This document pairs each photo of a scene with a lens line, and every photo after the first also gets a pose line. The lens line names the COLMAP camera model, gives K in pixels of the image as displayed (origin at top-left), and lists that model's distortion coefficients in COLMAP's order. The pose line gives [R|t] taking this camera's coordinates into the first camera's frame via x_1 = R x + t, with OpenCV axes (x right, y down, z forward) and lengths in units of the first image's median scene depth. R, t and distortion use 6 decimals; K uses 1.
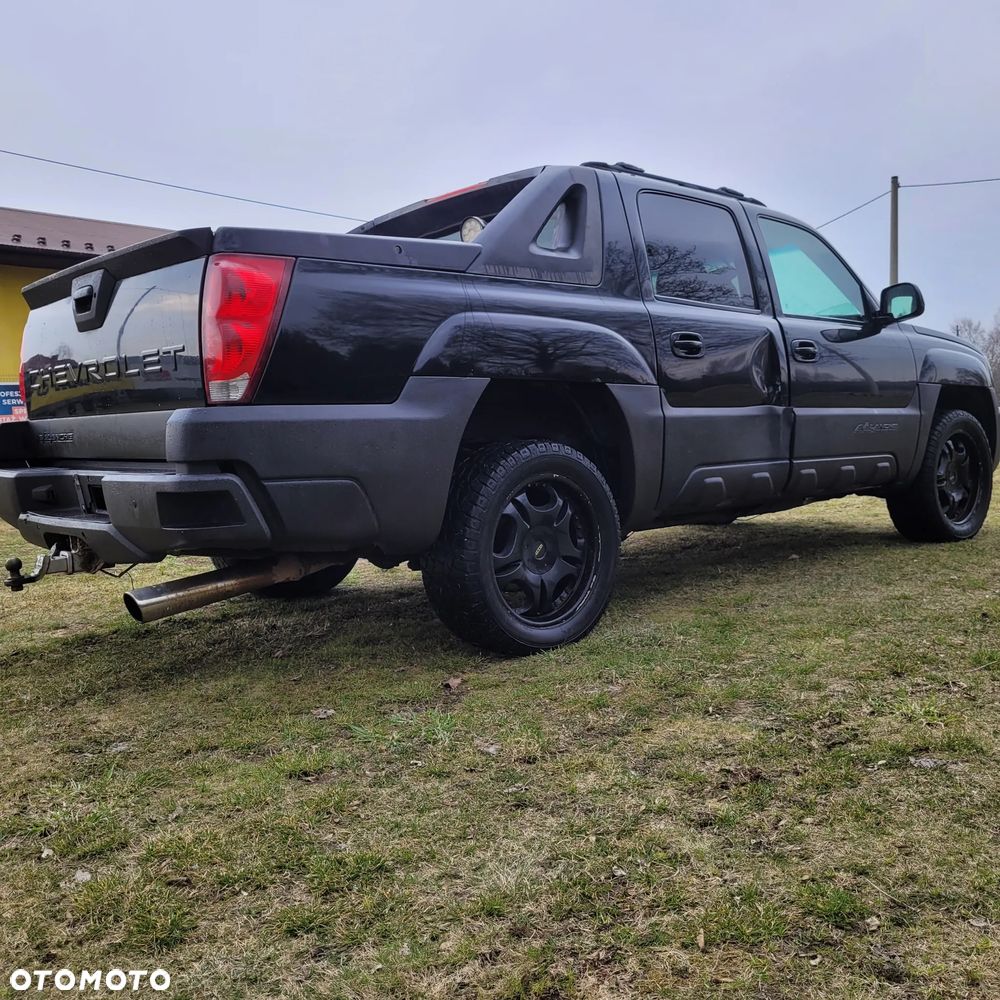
lens RADIAL K [[1023.9, 0, 500.0], [0, 1023.9, 500.0], [0, 0, 1]] dist [0.030856, 0.009545]
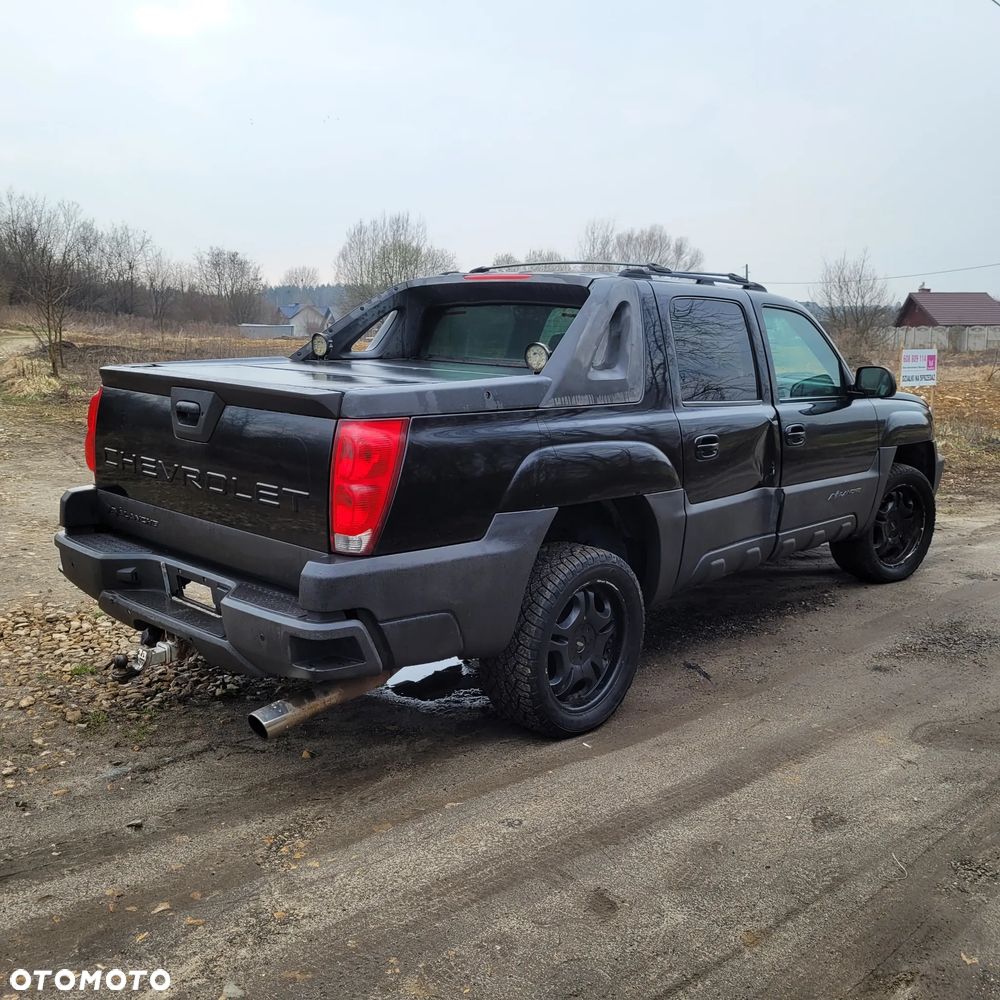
lens RADIAL K [[1009.8, 0, 504.5], [0, 1009.8, 503.3], [0, 0, 1]] dist [0.043562, -0.018488]
pose [[0.993325, 0.043649, 0.106769, -0.163066], [-0.053980, 0.993930, 0.095865, -0.197235], [-0.101936, -0.100989, 0.989652, -0.081253]]
